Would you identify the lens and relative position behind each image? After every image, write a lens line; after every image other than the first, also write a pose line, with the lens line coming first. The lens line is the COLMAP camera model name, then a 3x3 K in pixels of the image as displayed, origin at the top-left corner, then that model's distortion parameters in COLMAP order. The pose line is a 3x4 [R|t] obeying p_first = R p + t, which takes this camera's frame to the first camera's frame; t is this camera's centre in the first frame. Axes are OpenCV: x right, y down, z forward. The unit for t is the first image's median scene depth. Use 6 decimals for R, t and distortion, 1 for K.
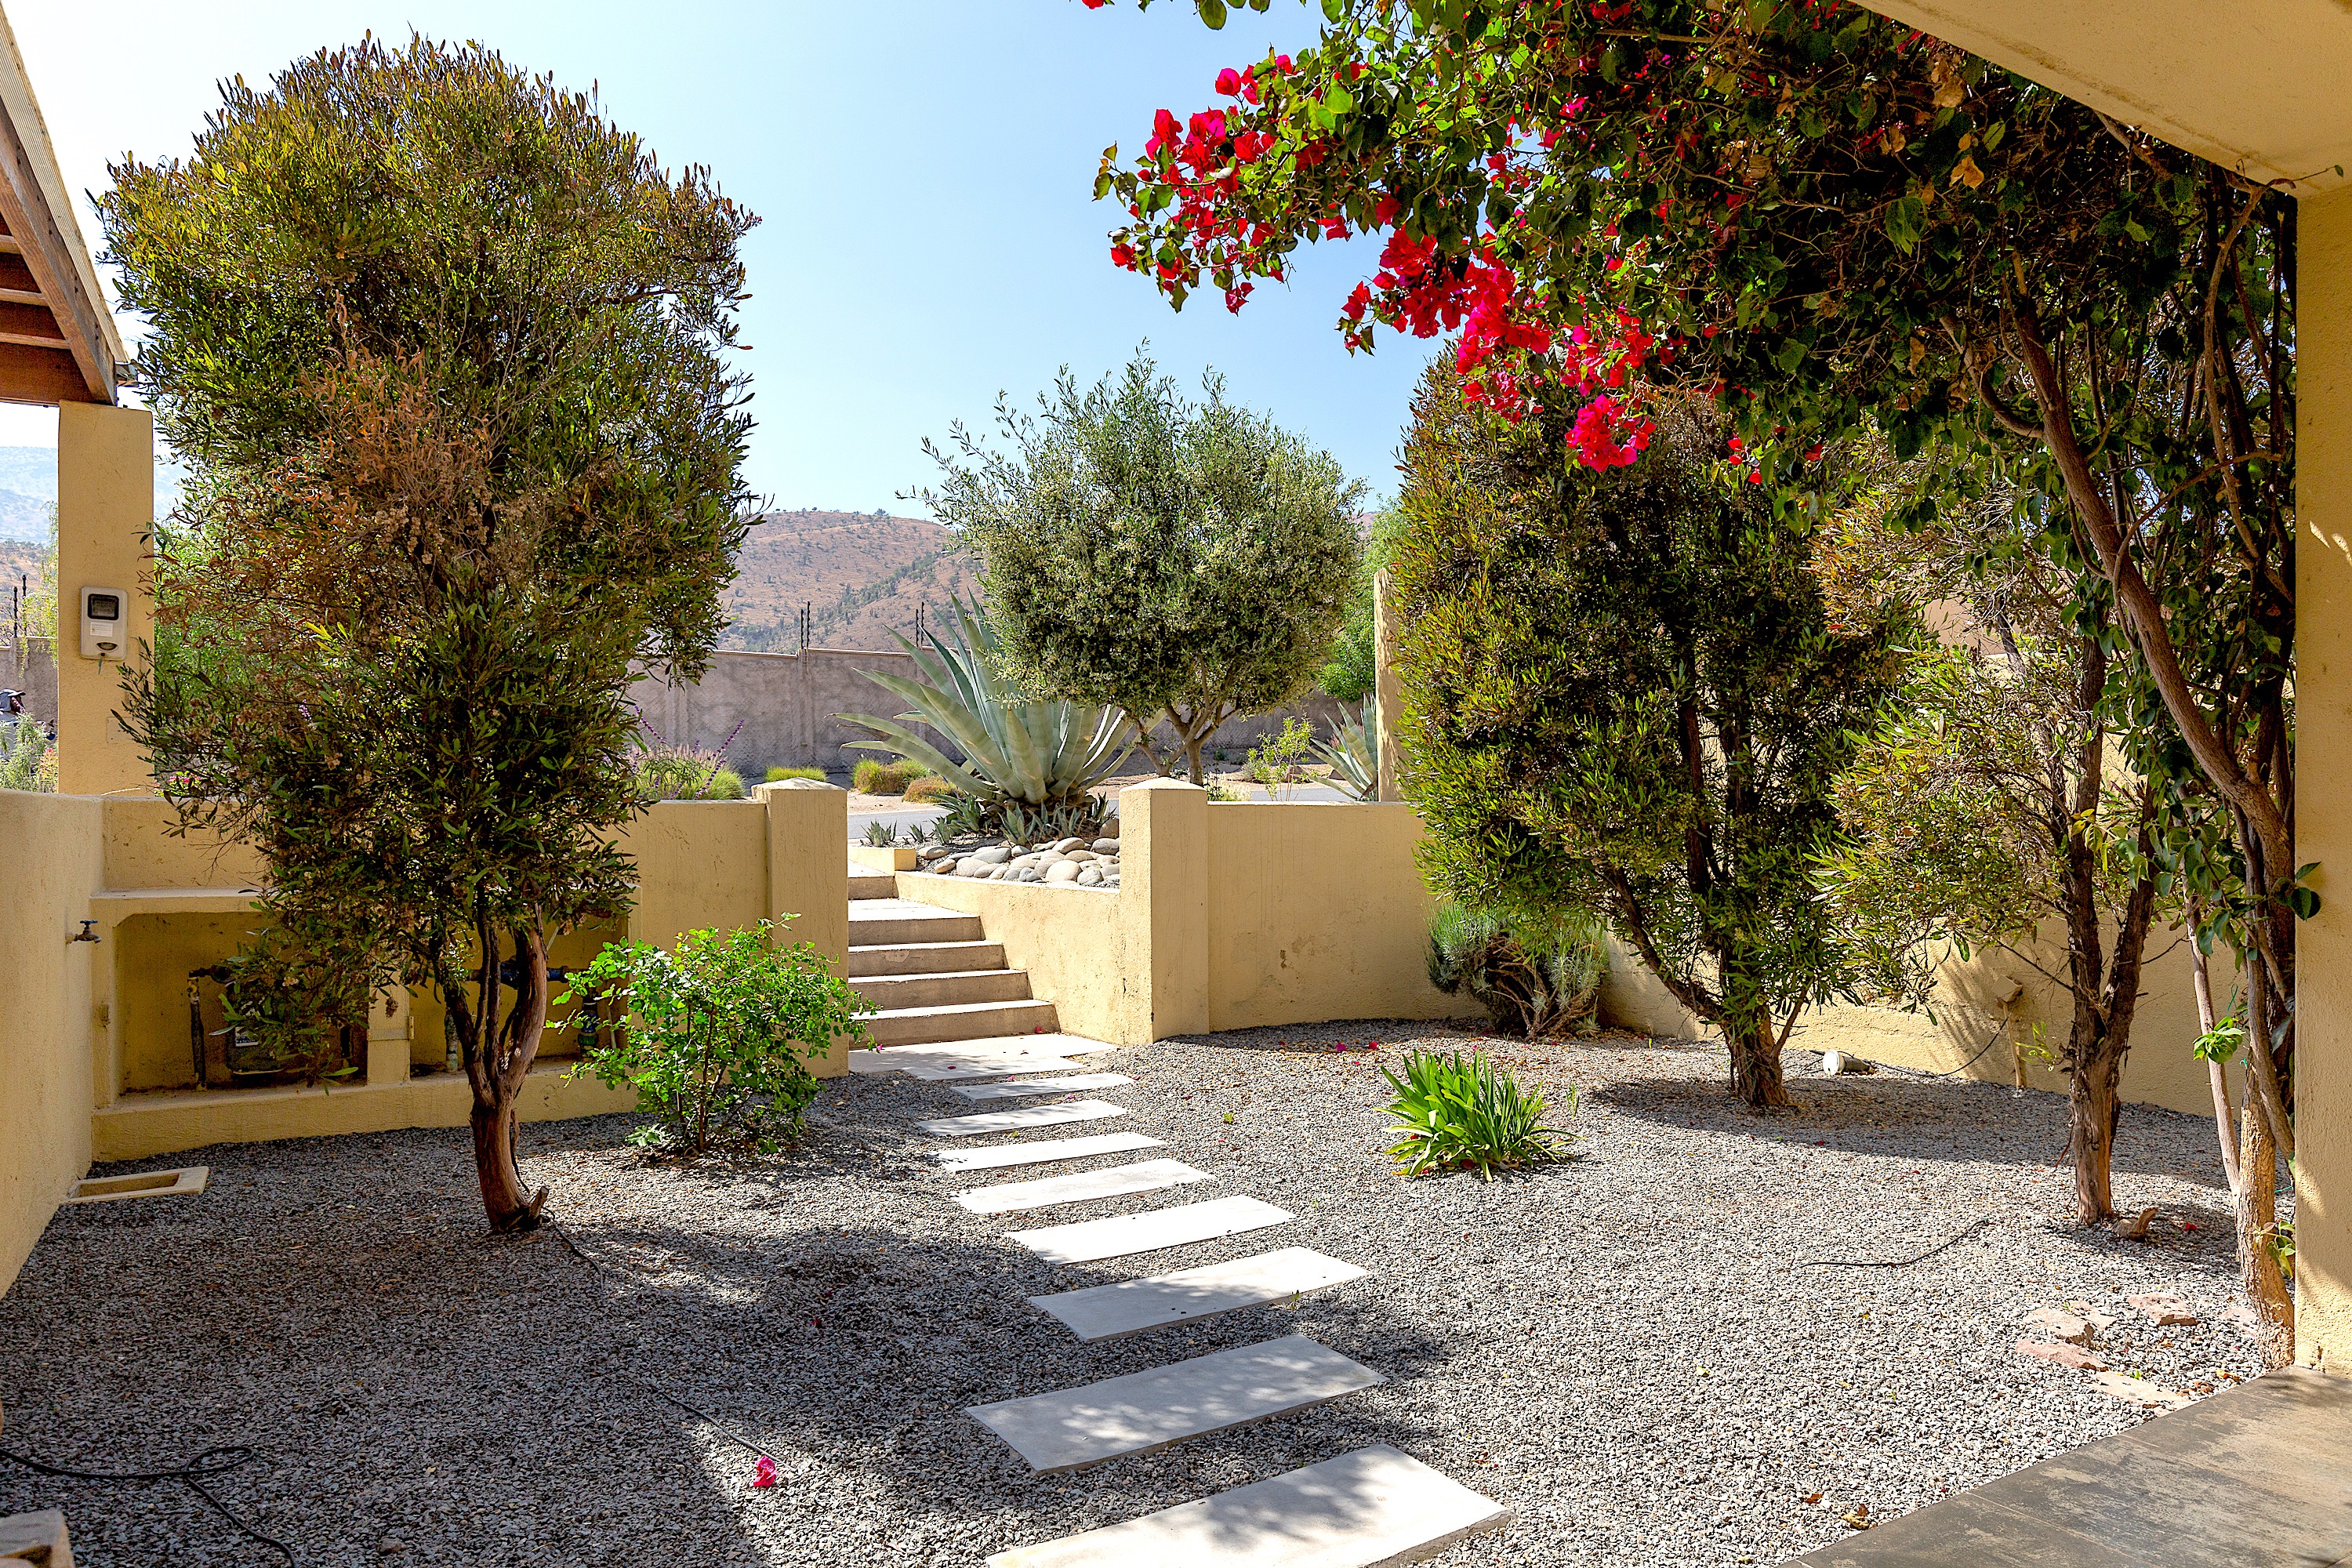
lens RADIAL K [[1536.2, 0, 1188.3], [0, 1536.2, 871.4], [0, 0, 1]] dist [-0.000556, -0.000333]
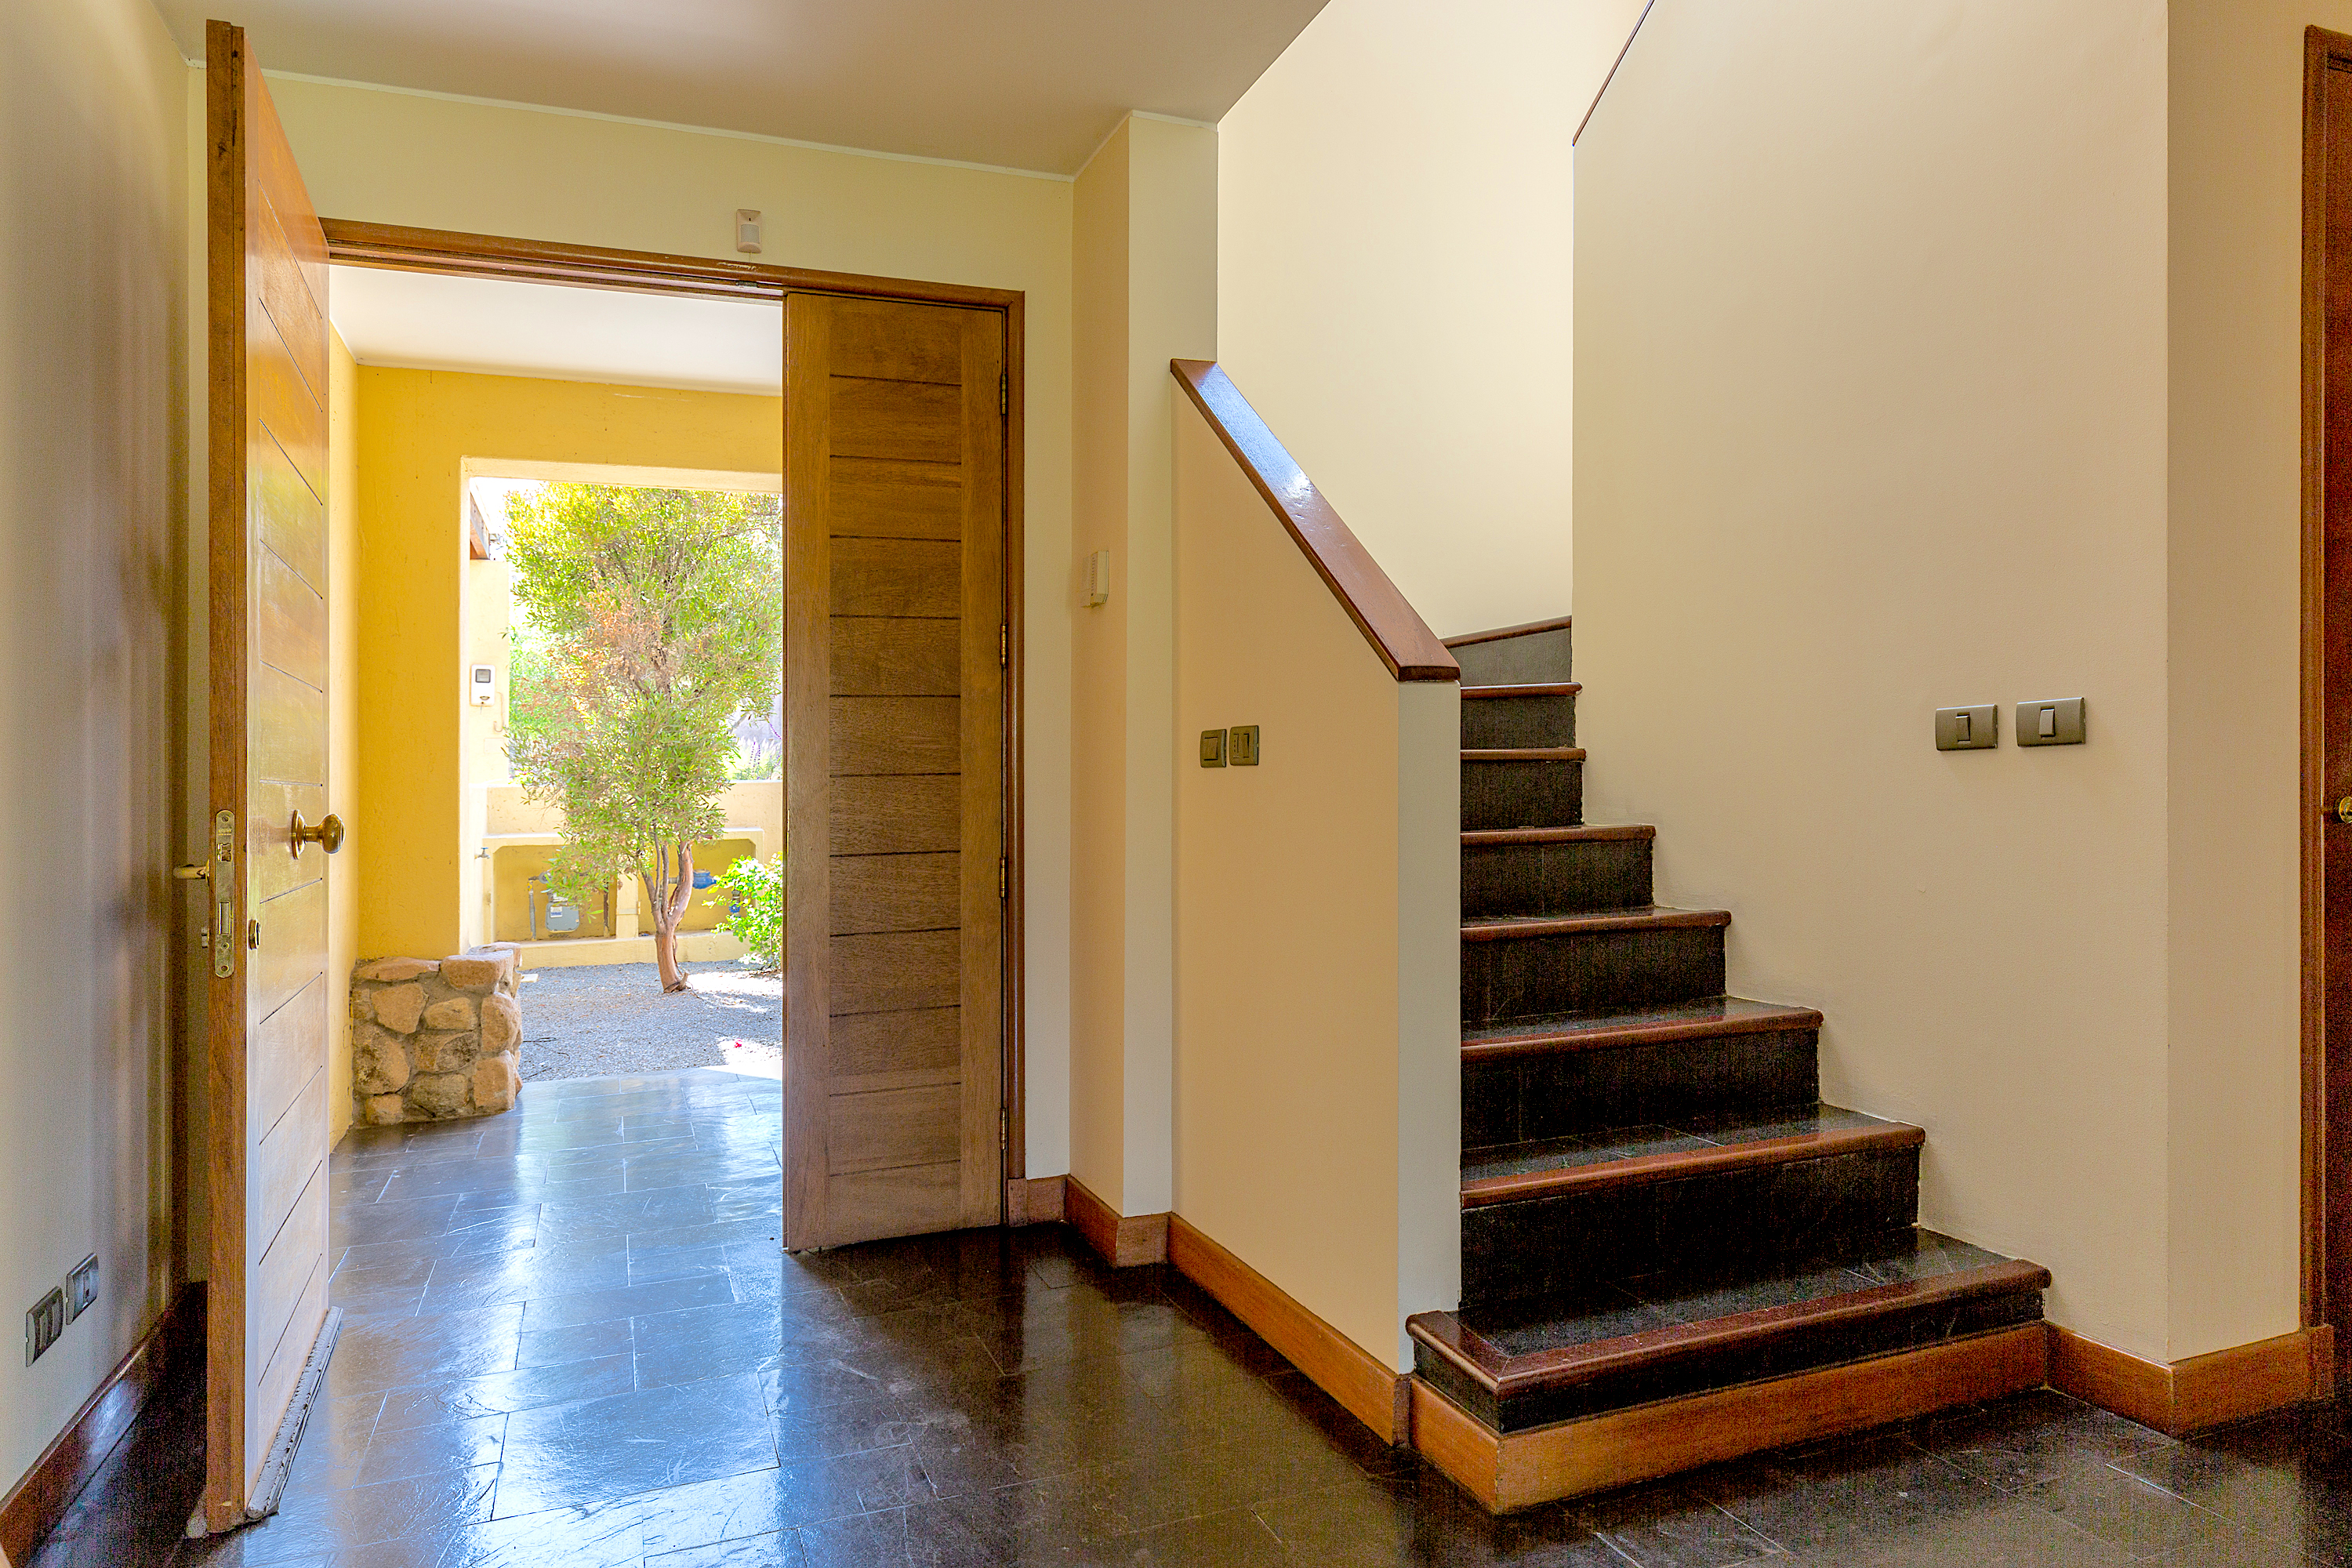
lens RADIAL K [[1536.2, 0, 1176.6], [0, 1536.2, 777.4], [0, 0, 1]] dist [-0.000556, -0.000333]
pose [[0.985841, -0.016328, -0.166887, 0.563482], [0.009869, 0.999172, -0.039461, 0.031696], [0.167393, 0.037255, 0.985186, -0.912493]]
